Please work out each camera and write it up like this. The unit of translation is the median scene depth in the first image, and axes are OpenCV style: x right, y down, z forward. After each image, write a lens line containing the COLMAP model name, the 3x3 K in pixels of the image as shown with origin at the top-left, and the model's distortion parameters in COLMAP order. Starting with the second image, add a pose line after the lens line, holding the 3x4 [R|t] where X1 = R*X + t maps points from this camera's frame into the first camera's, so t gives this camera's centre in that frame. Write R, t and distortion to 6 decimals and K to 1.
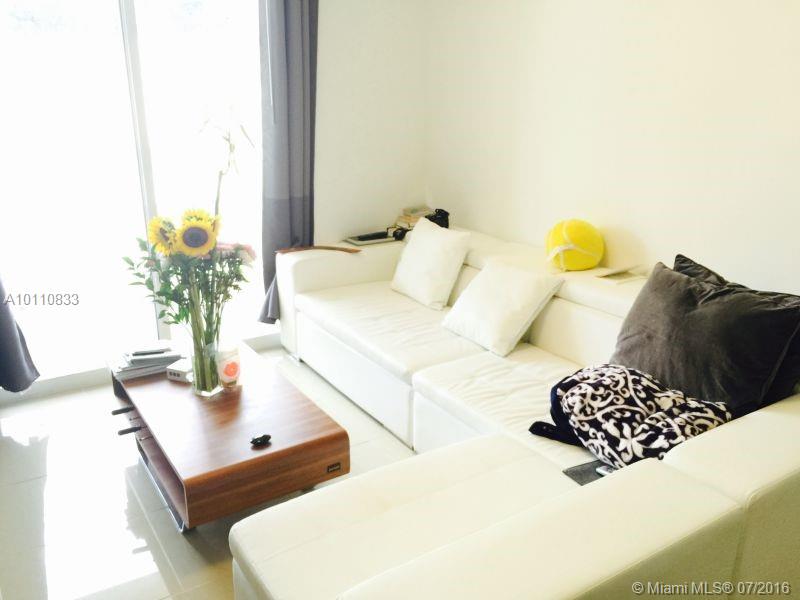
lens RADIAL K [[691.8, 0, 400.0], [0, 691.8, 300.0], [0, 0, 1]] dist [0.039831, -0.001073]
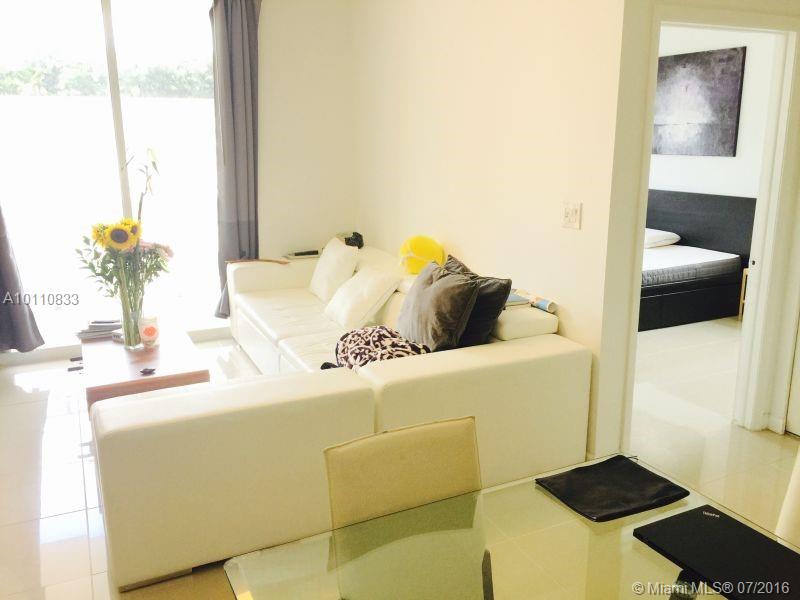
lens RADIAL K [[691.6, 0, 400.0], [0, 691.6, 300.0], [0, 0, 1]] dist [0.008396, -0.001168]
pose [[0.992818, 0.024951, -0.117005, 0.420549], [-0.033214, 0.997049, -0.069209, 0.113416], [0.114933, 0.072598, 0.990717, -0.347725]]
